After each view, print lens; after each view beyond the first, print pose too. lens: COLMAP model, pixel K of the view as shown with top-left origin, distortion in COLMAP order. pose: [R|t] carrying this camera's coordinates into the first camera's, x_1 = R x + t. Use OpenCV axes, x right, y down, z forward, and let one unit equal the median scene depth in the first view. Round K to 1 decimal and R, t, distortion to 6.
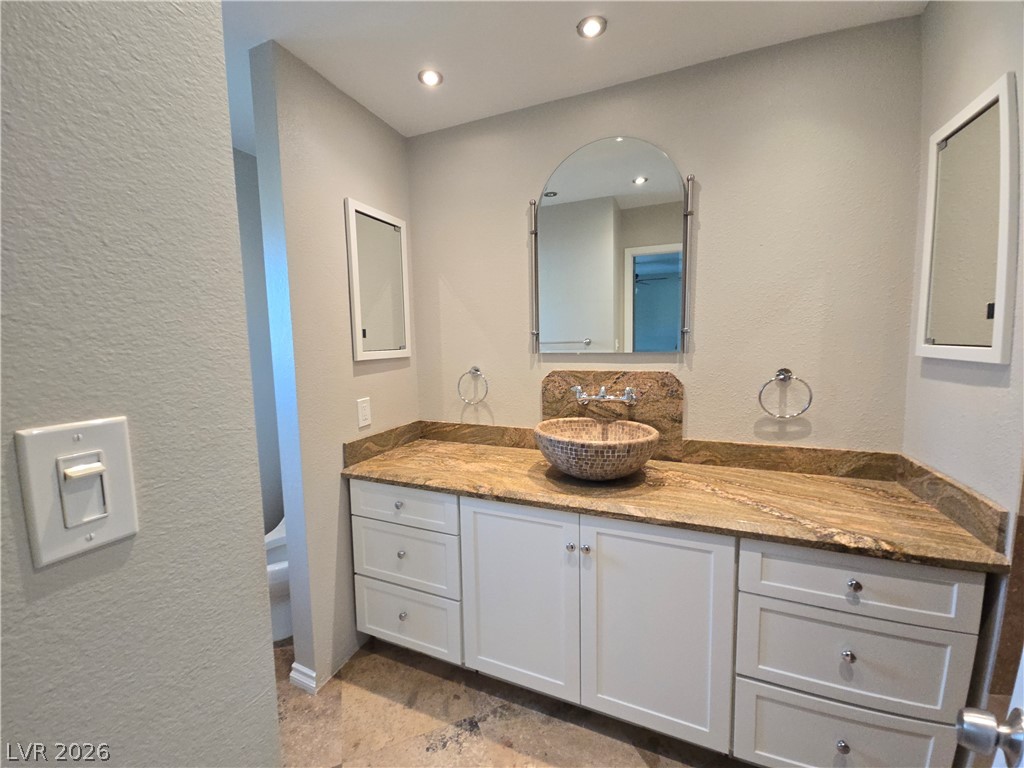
lens RADIAL K [[414.3, 0, 508.5], [0, 414.3, 380.9], [0, 0, 1]] dist [0.018827, -0.013184]
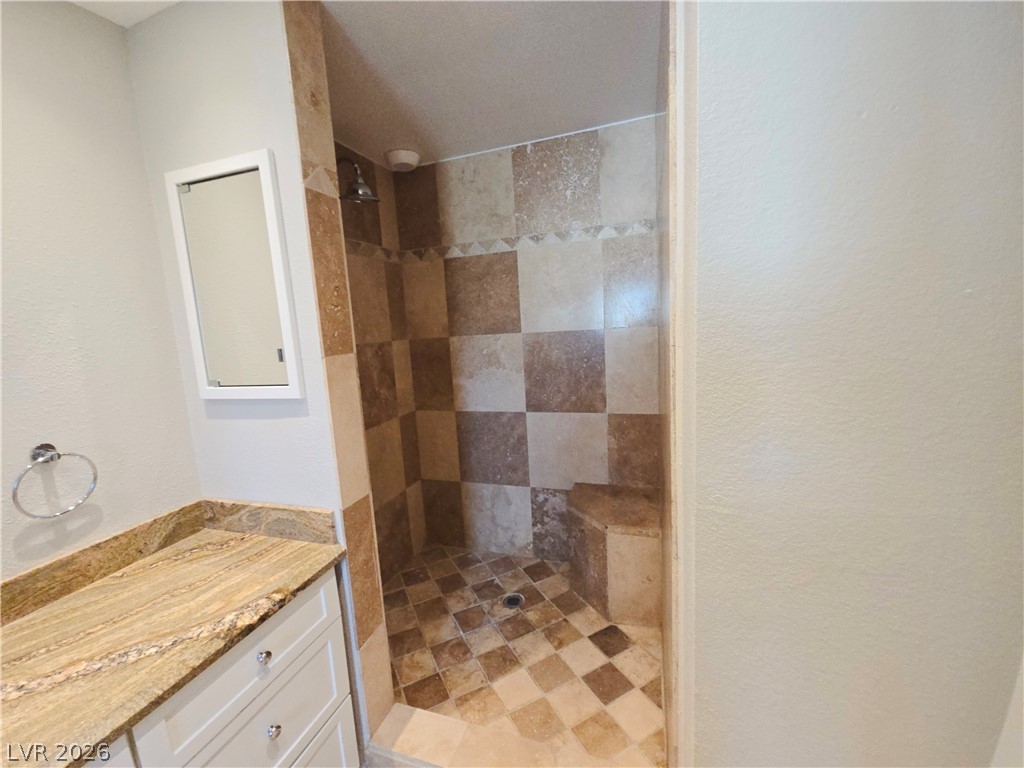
lens RADIAL K [[414.3, 0, 508.5], [0, 414.3, 380.9], [0, 0, 1]] dist [0.018827, -0.013184]
pose [[-0.065829, -0.108019, 0.991967, -0.041213], [0.166073, 0.979072, 0.117636, -0.107030], [-0.983914, 0.172483, -0.046513, 0.362169]]
